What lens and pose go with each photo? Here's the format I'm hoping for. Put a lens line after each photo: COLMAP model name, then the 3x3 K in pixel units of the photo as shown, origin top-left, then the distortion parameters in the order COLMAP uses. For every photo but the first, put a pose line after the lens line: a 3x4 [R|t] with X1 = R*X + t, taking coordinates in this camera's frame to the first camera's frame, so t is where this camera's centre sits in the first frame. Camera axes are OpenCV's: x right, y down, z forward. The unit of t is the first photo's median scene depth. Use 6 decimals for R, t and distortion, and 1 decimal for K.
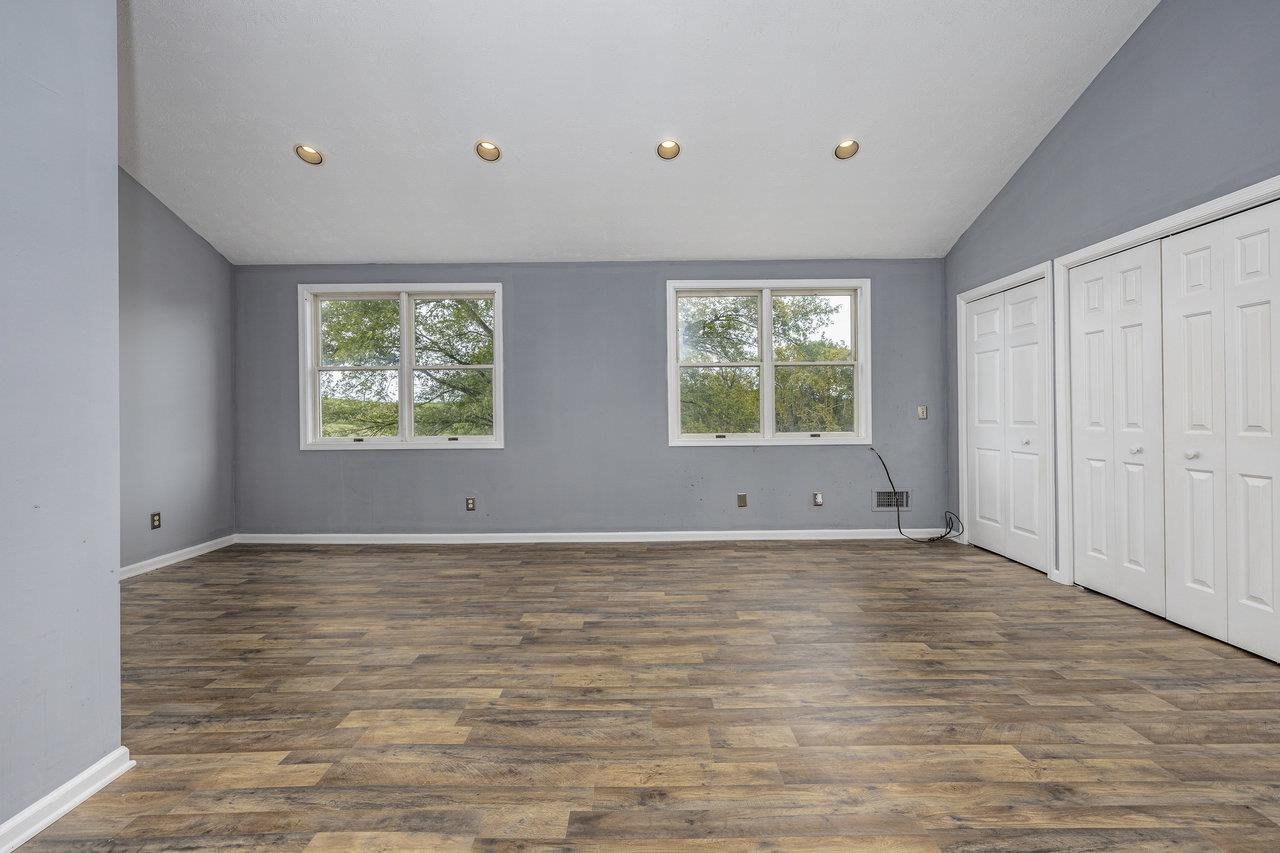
lens RADIAL K [[537.5, 0, 635.3], [0, 537.5, 413.2], [0, 0, 1]] dist [-0.000075, 0.000299]
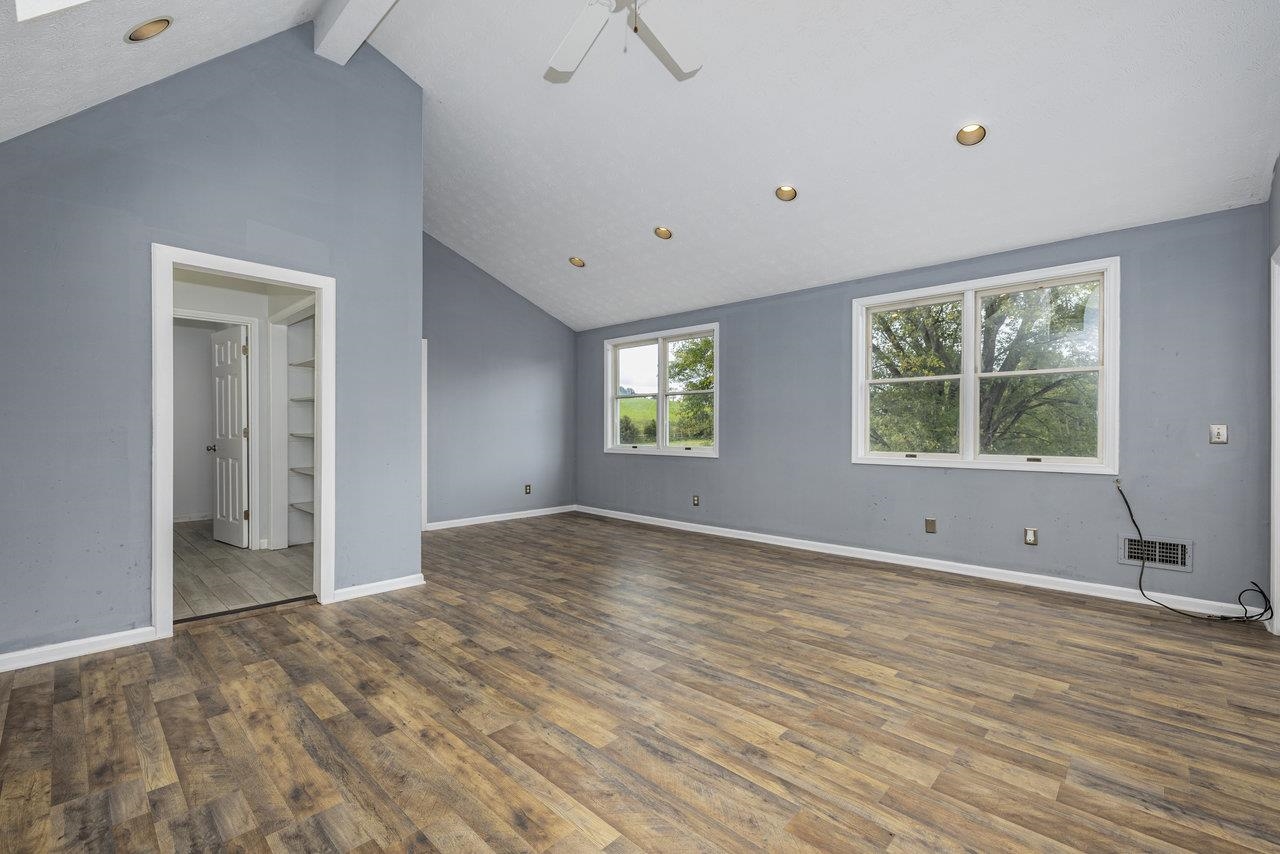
lens RADIAL K [[536.2, 0, 640.0], [0, 536.2, 427.0], [0, 0, 1]] dist [0.000189, 0.000300]
pose [[0.732720, 0.008011, -0.680483, 0.673446], [-0.008813, 0.999959, 0.002282, -0.007824], [0.680473, 0.004325, 0.732761, -0.020144]]
